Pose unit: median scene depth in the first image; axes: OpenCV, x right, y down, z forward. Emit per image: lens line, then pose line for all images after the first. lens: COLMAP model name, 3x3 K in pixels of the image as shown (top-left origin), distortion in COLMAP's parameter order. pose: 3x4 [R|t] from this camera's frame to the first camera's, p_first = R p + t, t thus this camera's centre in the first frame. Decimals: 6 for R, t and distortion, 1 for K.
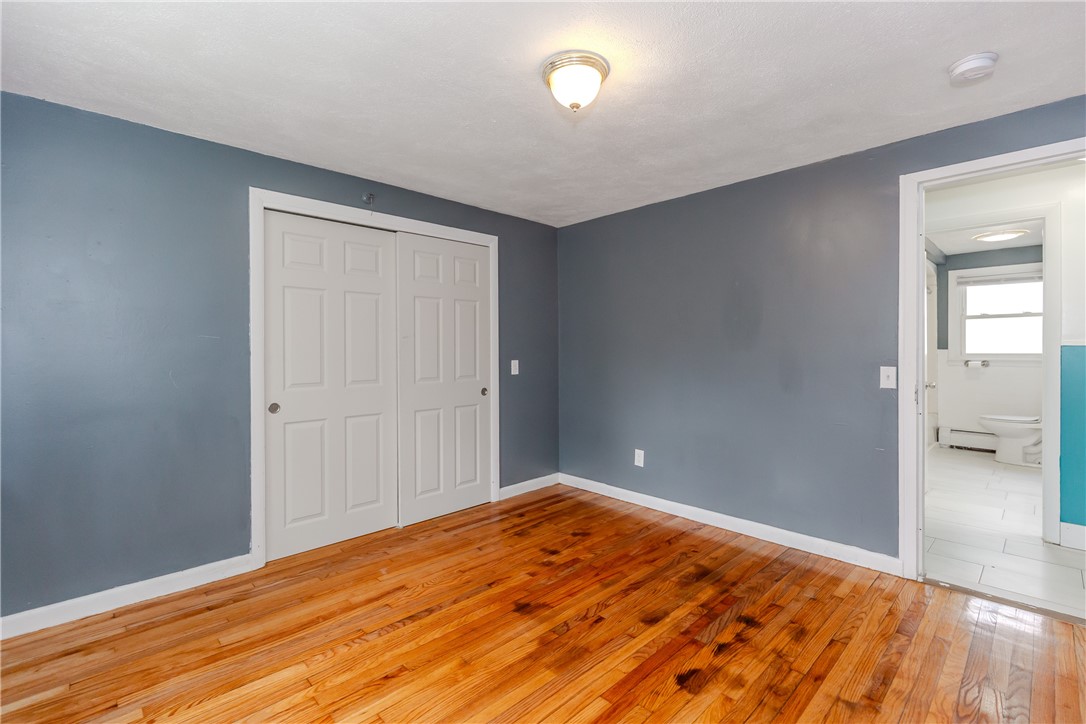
lens RADIAL K [[486.5, 0, 544.8], [0, 486.5, 360.4], [0, 0, 1]] dist [0.004600, 0.000253]
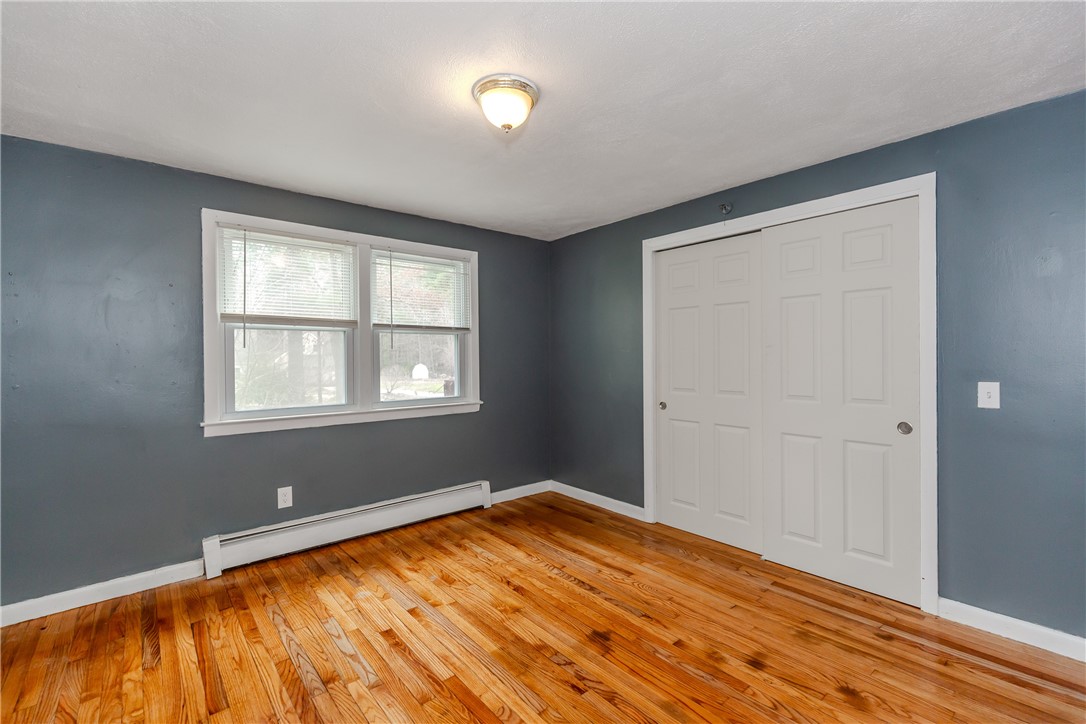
lens RADIAL K [[486.5, 0, 544.8], [0, 486.5, 360.4], [0, 0, 1]] dist [0.004600, 0.000253]
pose [[-0.073478, 0.012655, -0.997217, 0.805862], [-0.018508, 0.999730, 0.014051, -0.034059], [0.997125, 0.019489, -0.073224, 0.853378]]
